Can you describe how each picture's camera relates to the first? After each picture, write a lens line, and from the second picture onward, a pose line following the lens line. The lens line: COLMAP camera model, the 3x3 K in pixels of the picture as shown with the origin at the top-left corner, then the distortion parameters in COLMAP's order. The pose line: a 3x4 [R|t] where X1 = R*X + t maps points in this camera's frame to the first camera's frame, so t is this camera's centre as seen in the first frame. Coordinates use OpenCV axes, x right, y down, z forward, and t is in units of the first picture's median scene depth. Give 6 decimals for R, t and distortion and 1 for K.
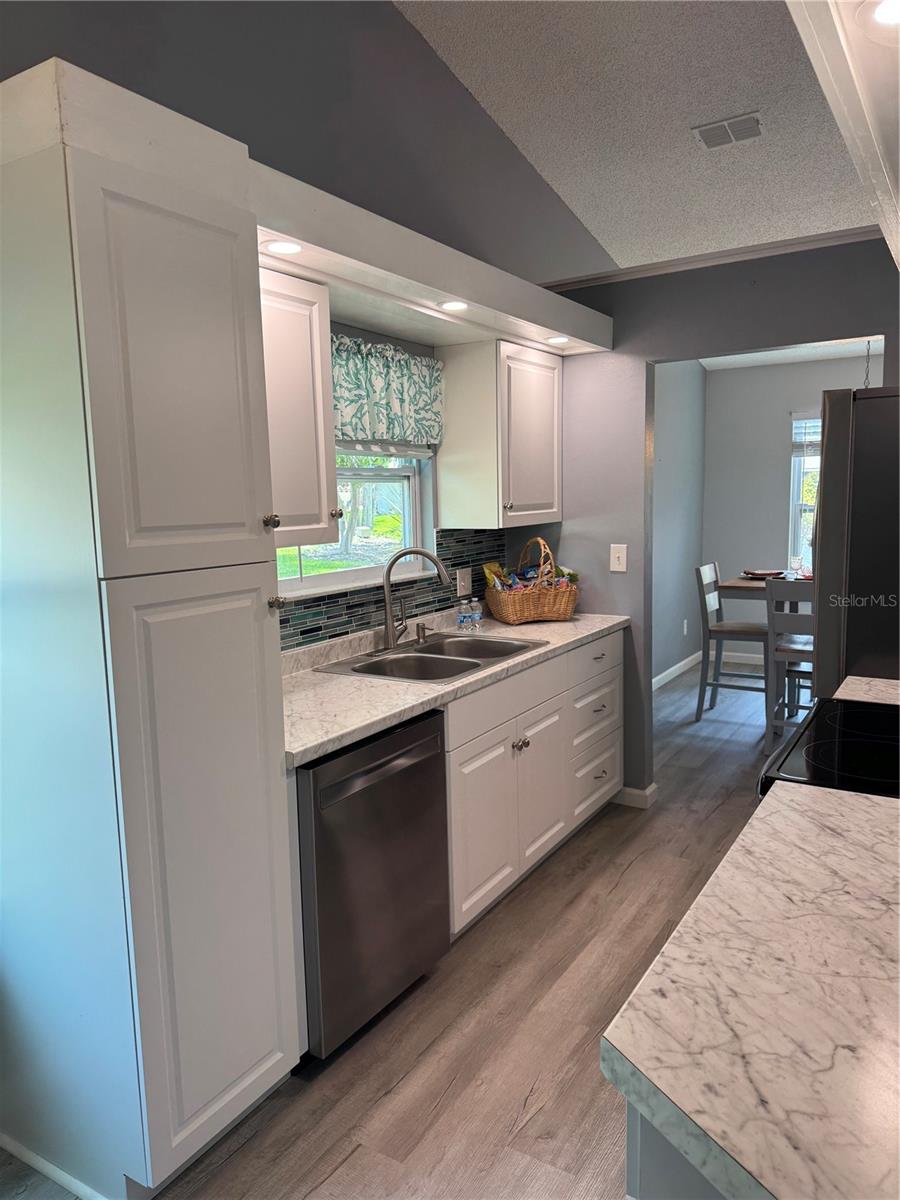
lens RADIAL K [[835.6, 0, 445.1], [0, 835.6, 602.5], [0, 0, 1]] dist [0.130723, -0.219761]
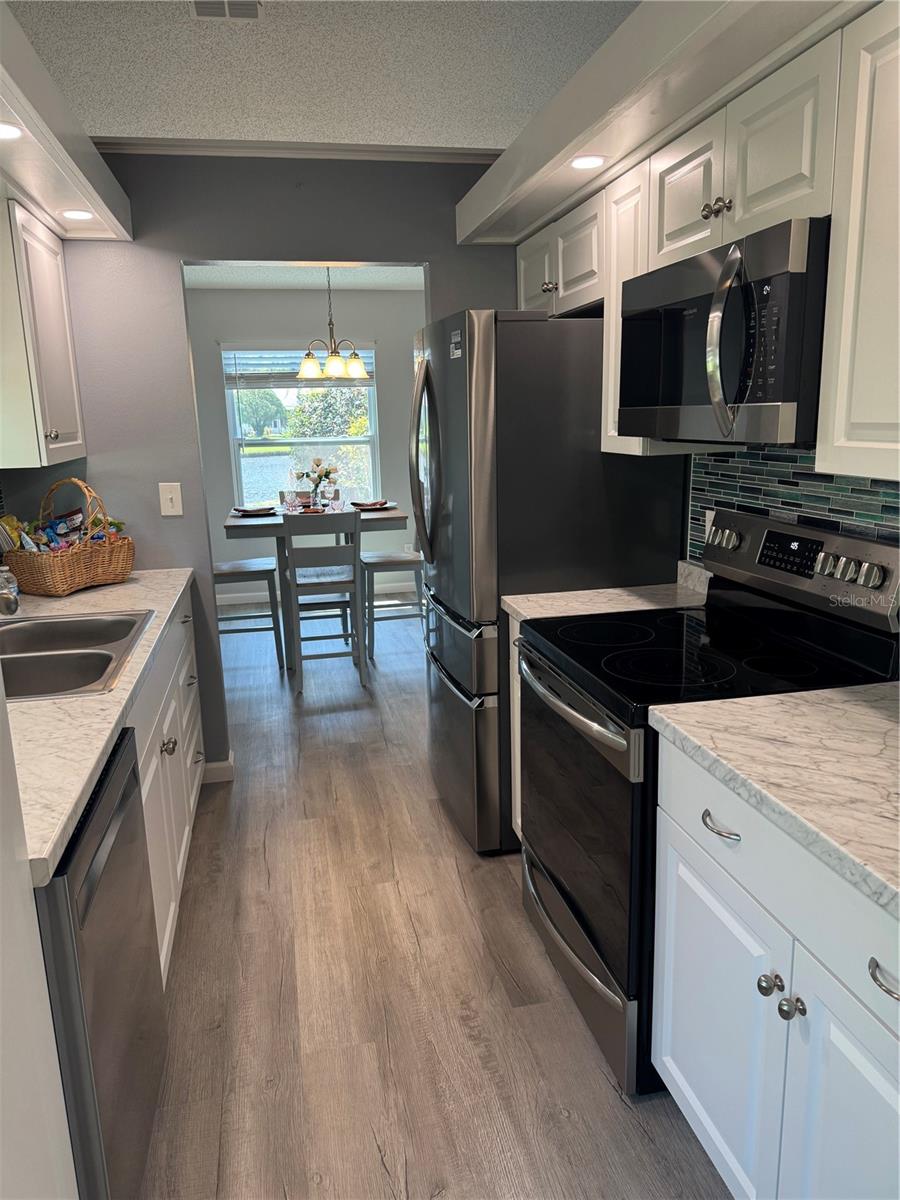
lens RADIAL K [[842.0, 0, 450.0], [0, 842.0, 600.0], [0, 0, 1]] dist [0.072722, -0.097212]
pose [[0.717112, -0.142967, 0.682136, -0.246394], [0.097339, 0.989687, 0.105096, -0.021276], [-0.690127, -0.008967, 0.723633, 0.269381]]
